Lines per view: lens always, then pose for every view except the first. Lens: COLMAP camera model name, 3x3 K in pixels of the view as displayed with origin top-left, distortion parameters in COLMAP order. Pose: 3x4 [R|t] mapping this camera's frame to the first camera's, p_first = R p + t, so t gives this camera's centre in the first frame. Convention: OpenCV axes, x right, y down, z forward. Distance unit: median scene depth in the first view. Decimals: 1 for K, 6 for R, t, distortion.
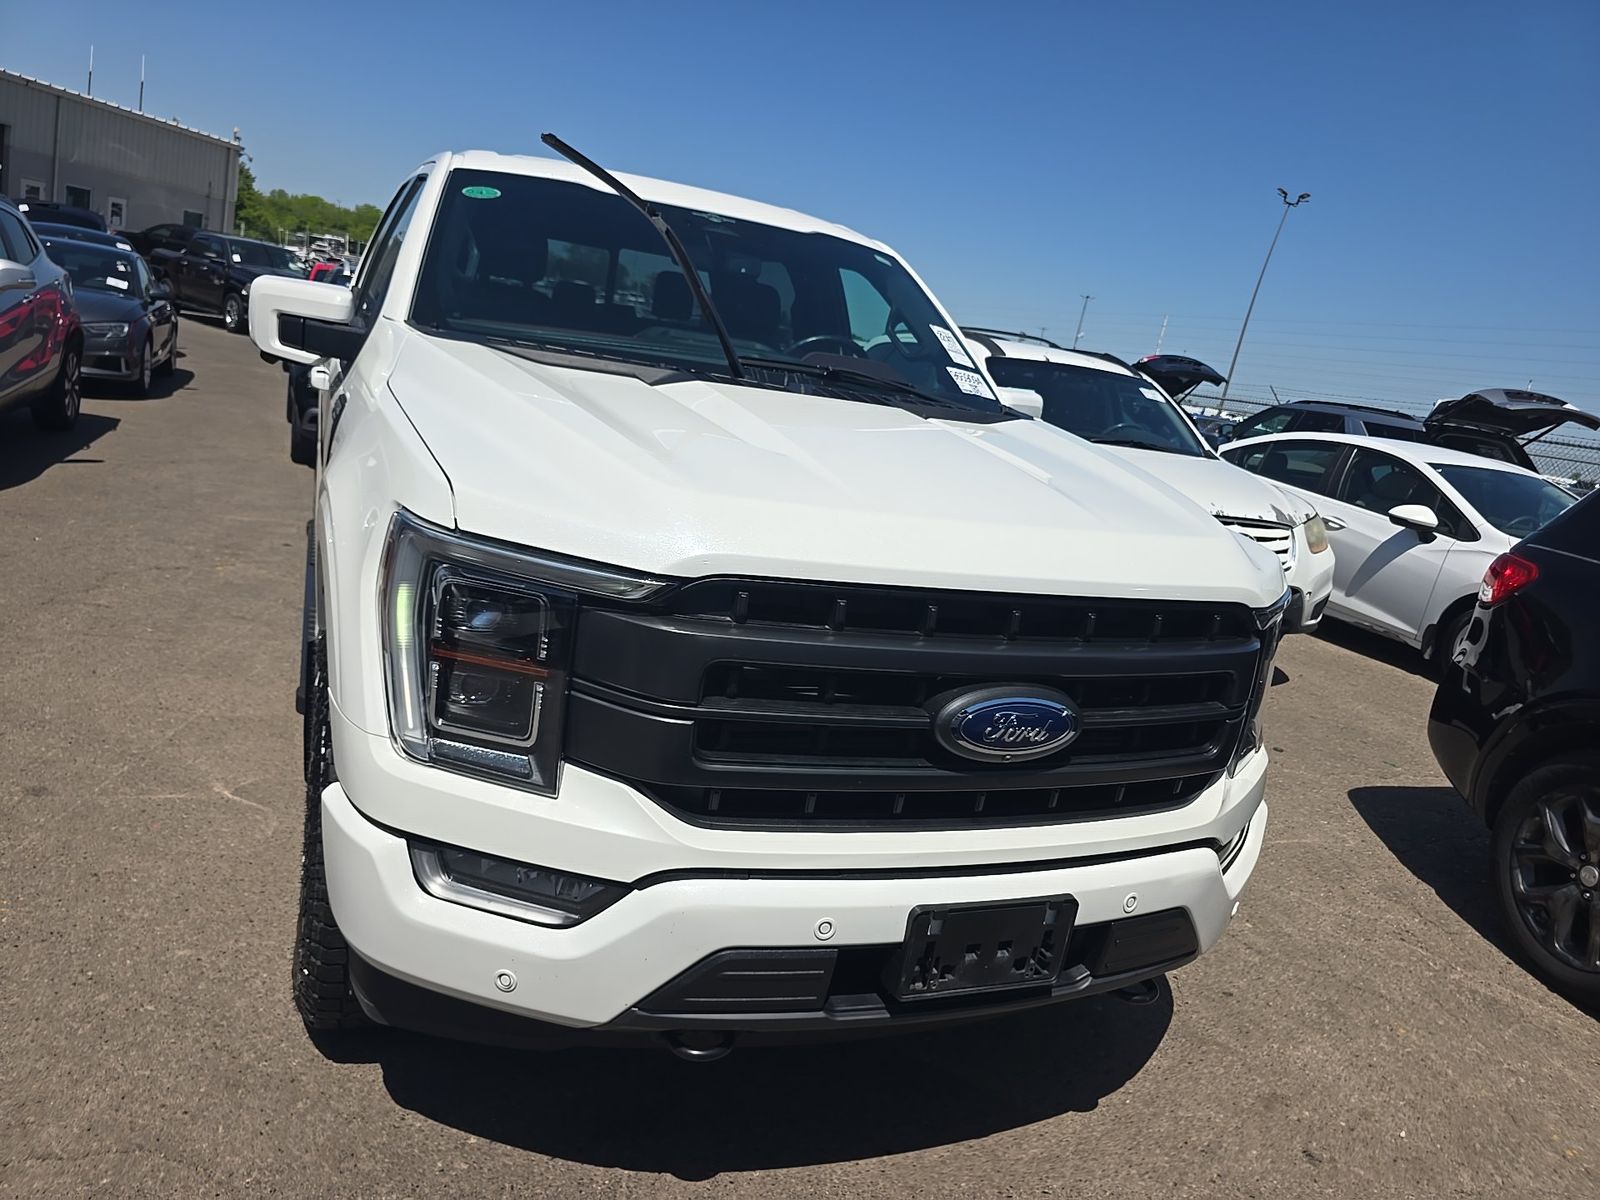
lens RADIAL K [[1086.0, 0, 800.0], [0, 1086.0, 600.0], [0, 0, 1]] dist [0.049614, -0.051087]
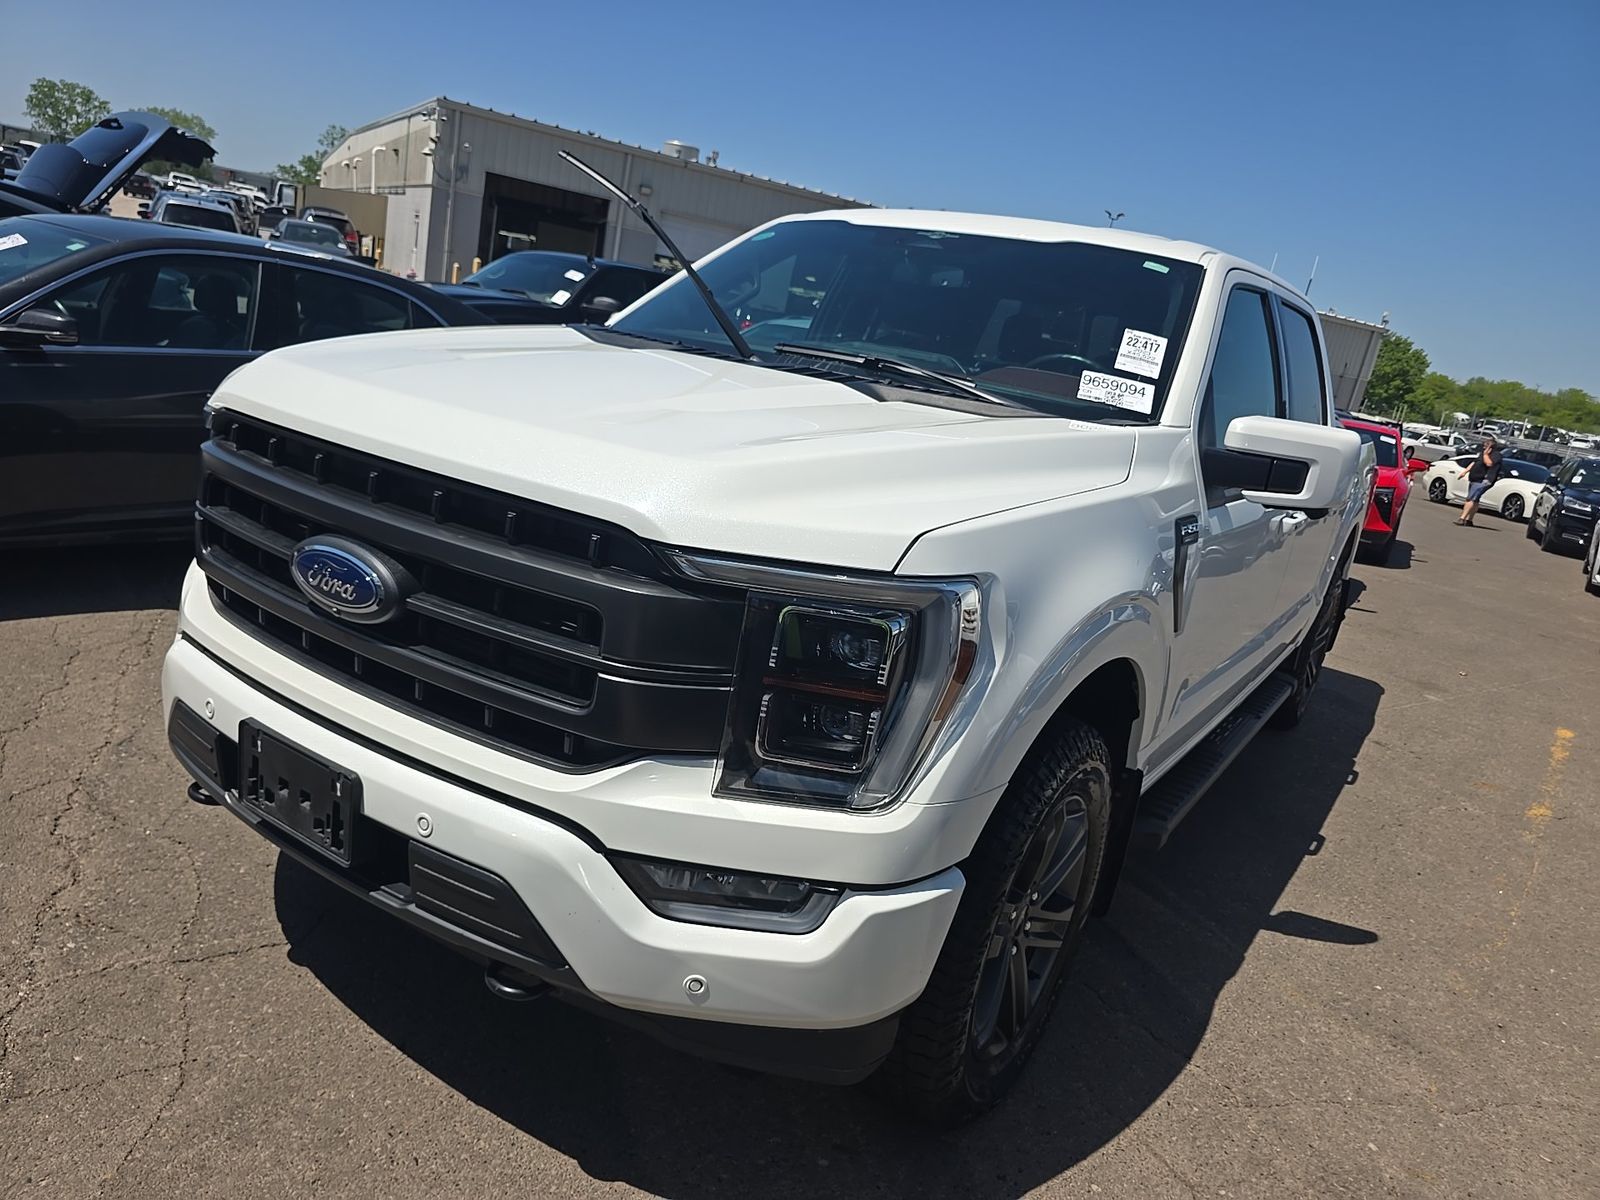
lens RADIAL K [[1086.0, 0, 800.0], [0, 1086.0, 600.0], [0, 0, 1]] dist [0.049614, -0.051087]
pose [[0.566687, 0.131254, -0.813412, 0.888366], [-0.260179, 0.965223, -0.025511, 0.032576], [0.781775, 0.226090, 0.581129, 0.513784]]
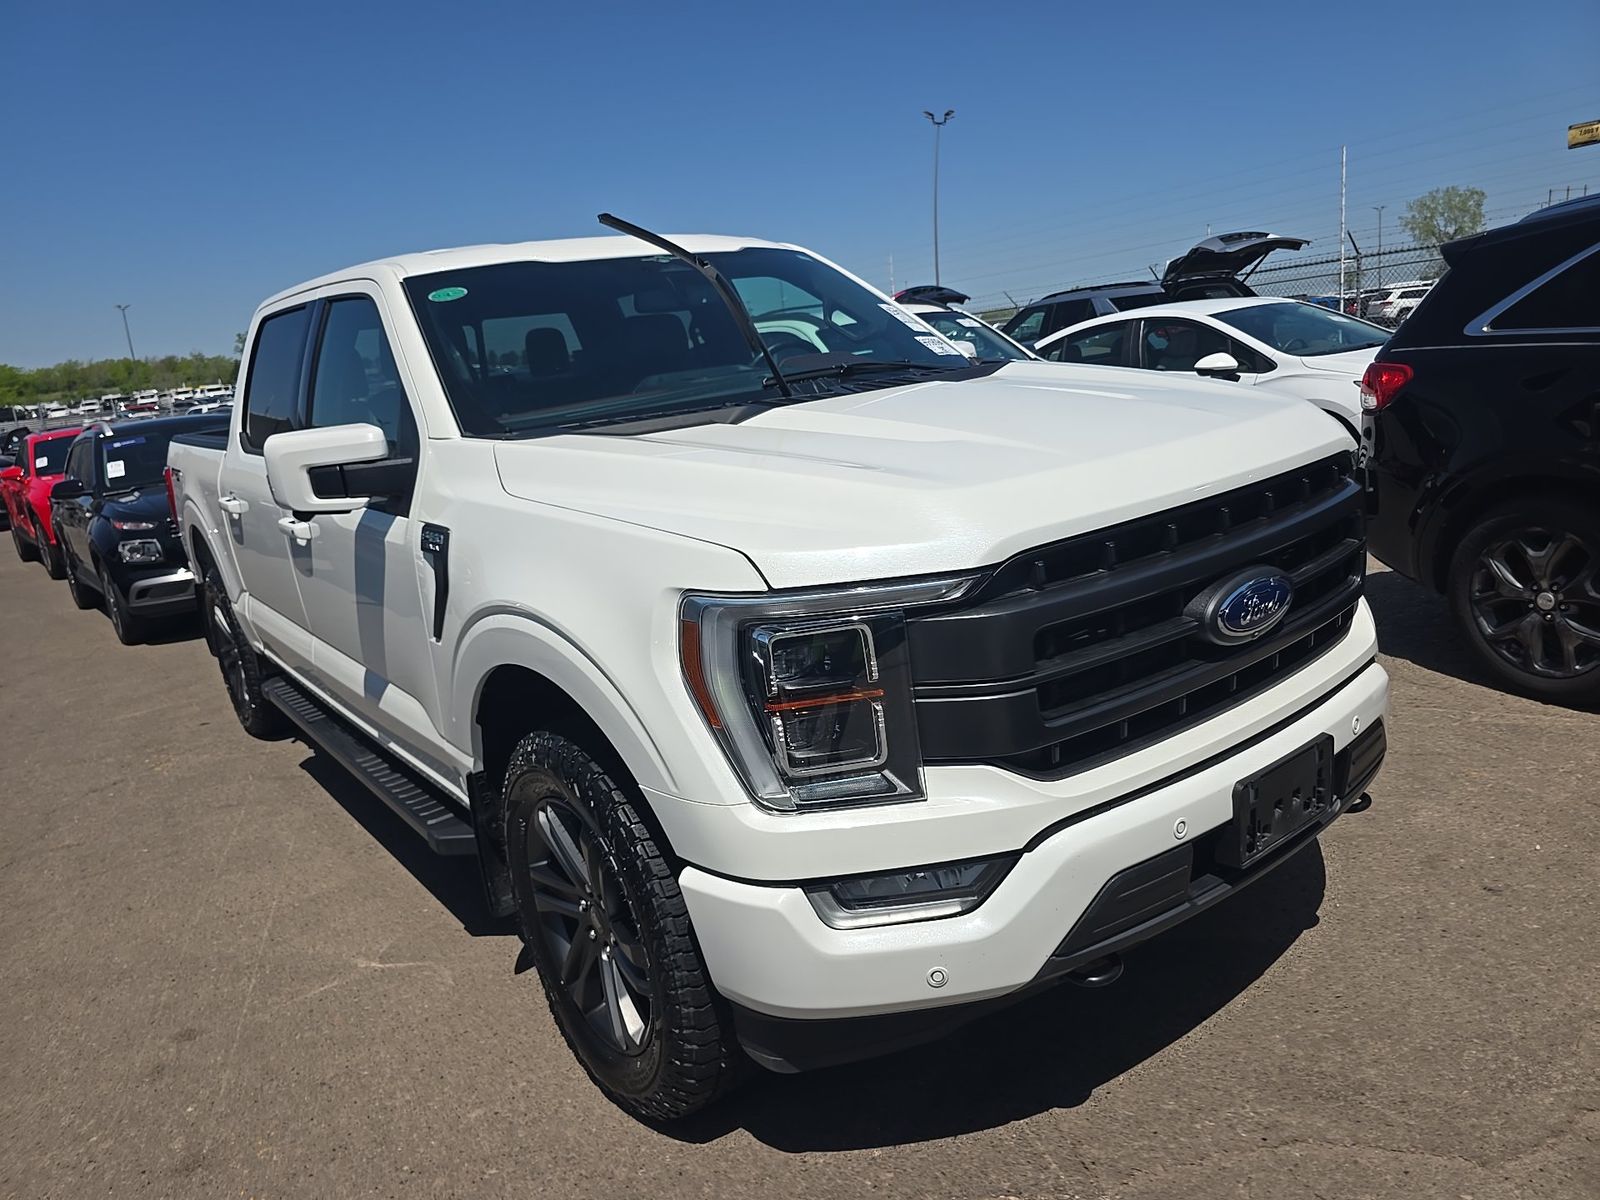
lens RADIAL K [[1083.5, 0, 800.0], [0, 1083.5, 600.0], [0, 0, 1]] dist [0.055701, -0.063567]
pose [[0.932049, -0.314445, 0.180024, -0.308566], [0.313654, 0.948943, 0.033606, -0.052671], [-0.181400, 0.025142, 0.983088, -0.021558]]
